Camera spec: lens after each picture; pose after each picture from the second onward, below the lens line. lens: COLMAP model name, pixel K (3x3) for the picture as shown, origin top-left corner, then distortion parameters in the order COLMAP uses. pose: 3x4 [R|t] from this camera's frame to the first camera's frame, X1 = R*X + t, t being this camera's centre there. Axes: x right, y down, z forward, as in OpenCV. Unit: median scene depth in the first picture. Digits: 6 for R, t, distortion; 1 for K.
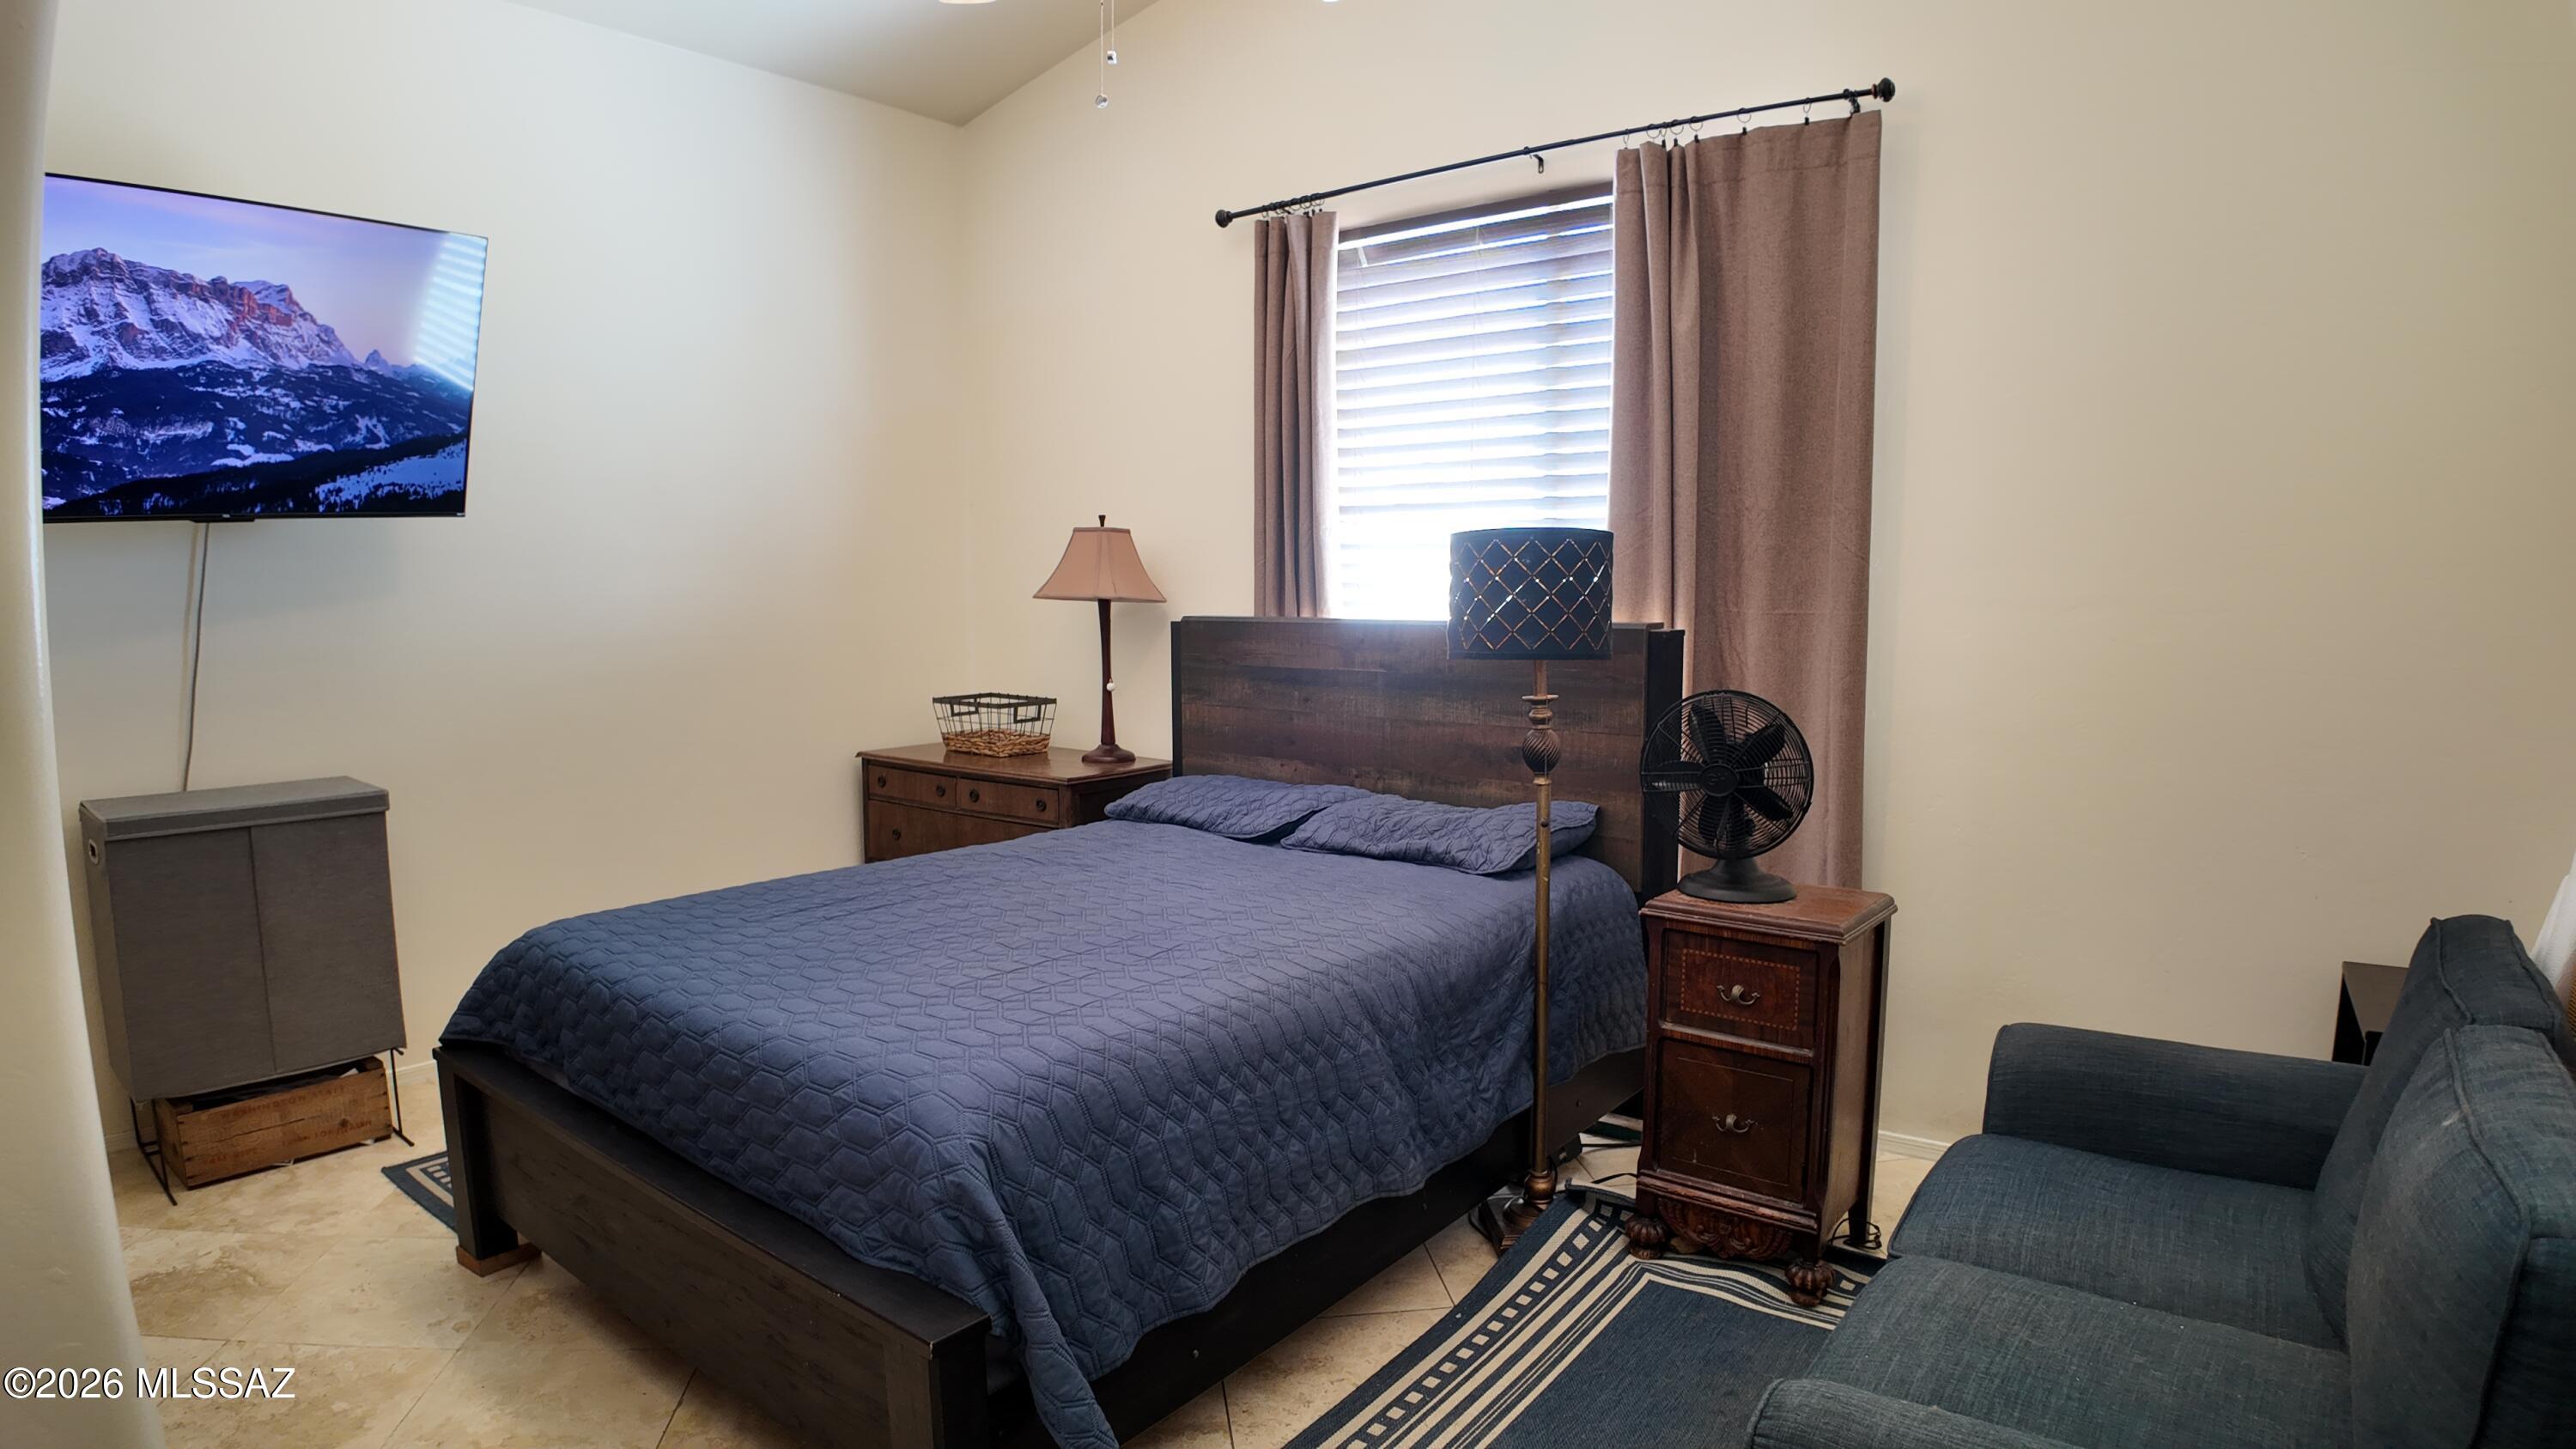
lens RADIAL K [[1362.5, 0, 1285.3], [0, 1362.5, 726.0], [0, 0, 1]] dist [-0.093988, -0.015816]
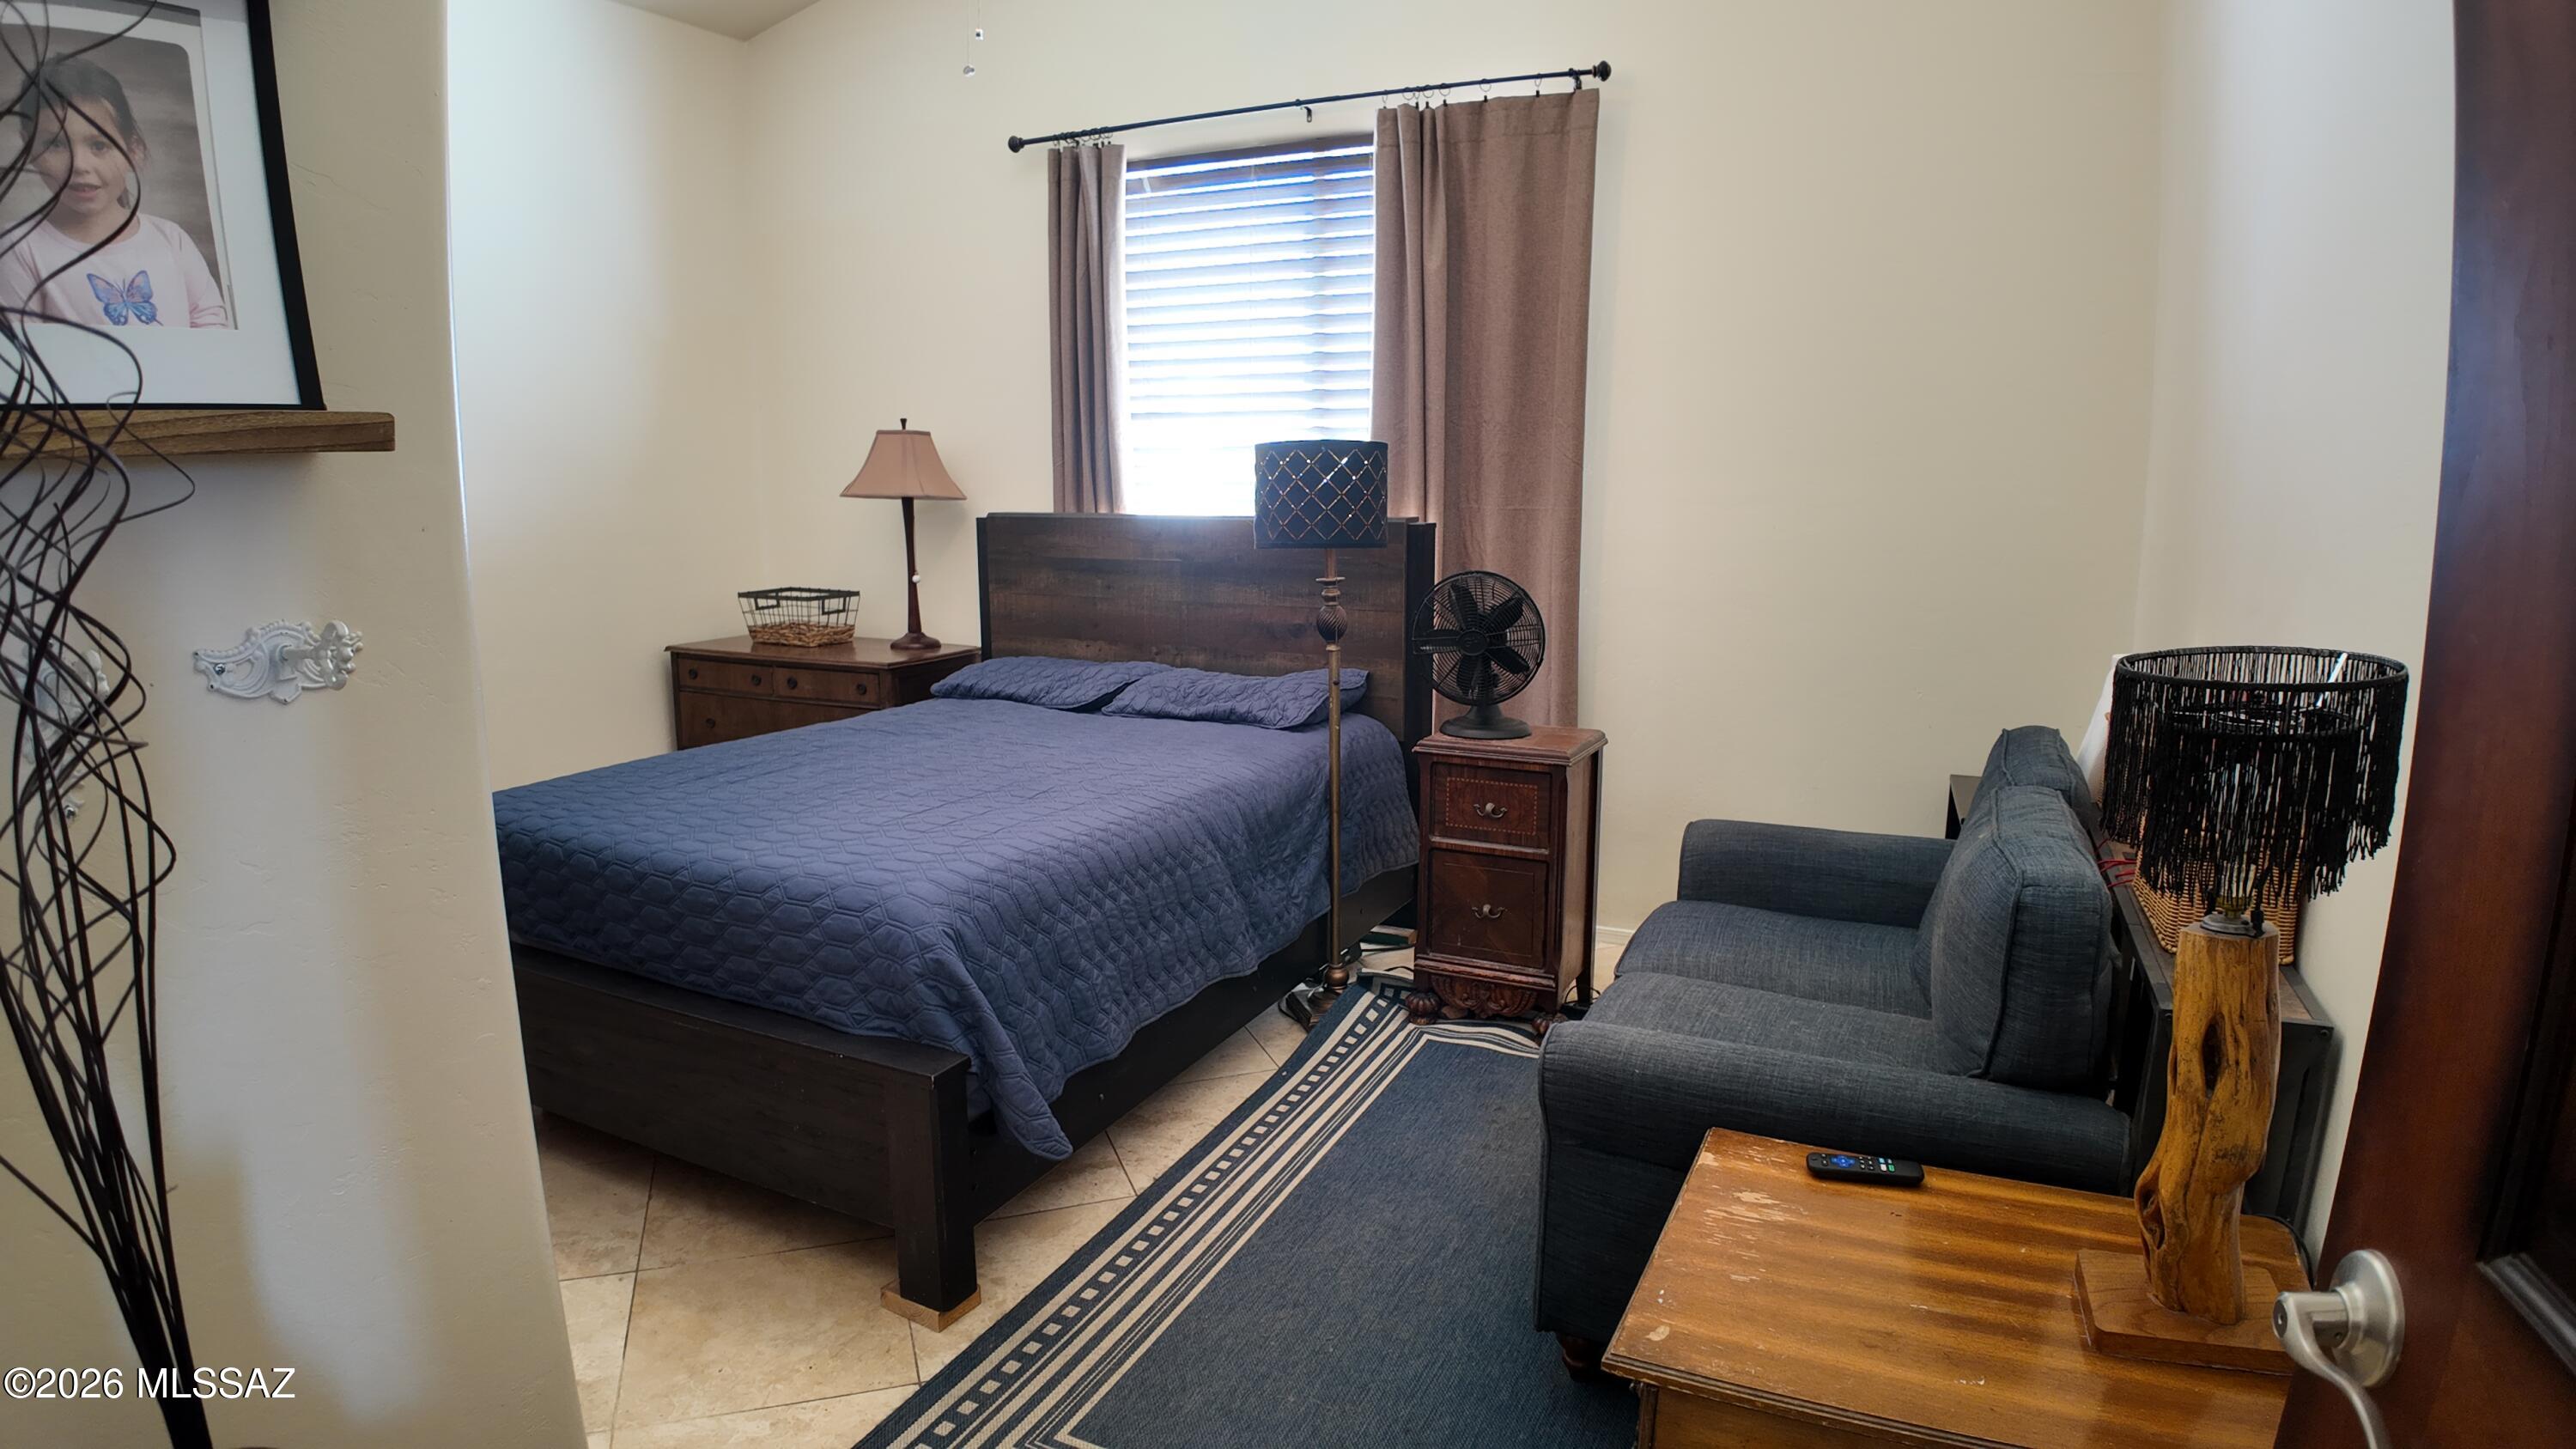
lens RADIAL K [[1362.5, 0, 1291.9], [0, 1362.5, 733.4], [0, 0, 1]] dist [-0.093988, -0.015816]
pose [[0.976991, -0.034938, 0.210400, -0.104973], [0.017328, 0.996233, 0.084968, 0.012124], [-0.212576, -0.079367, 0.973916, -0.191618]]
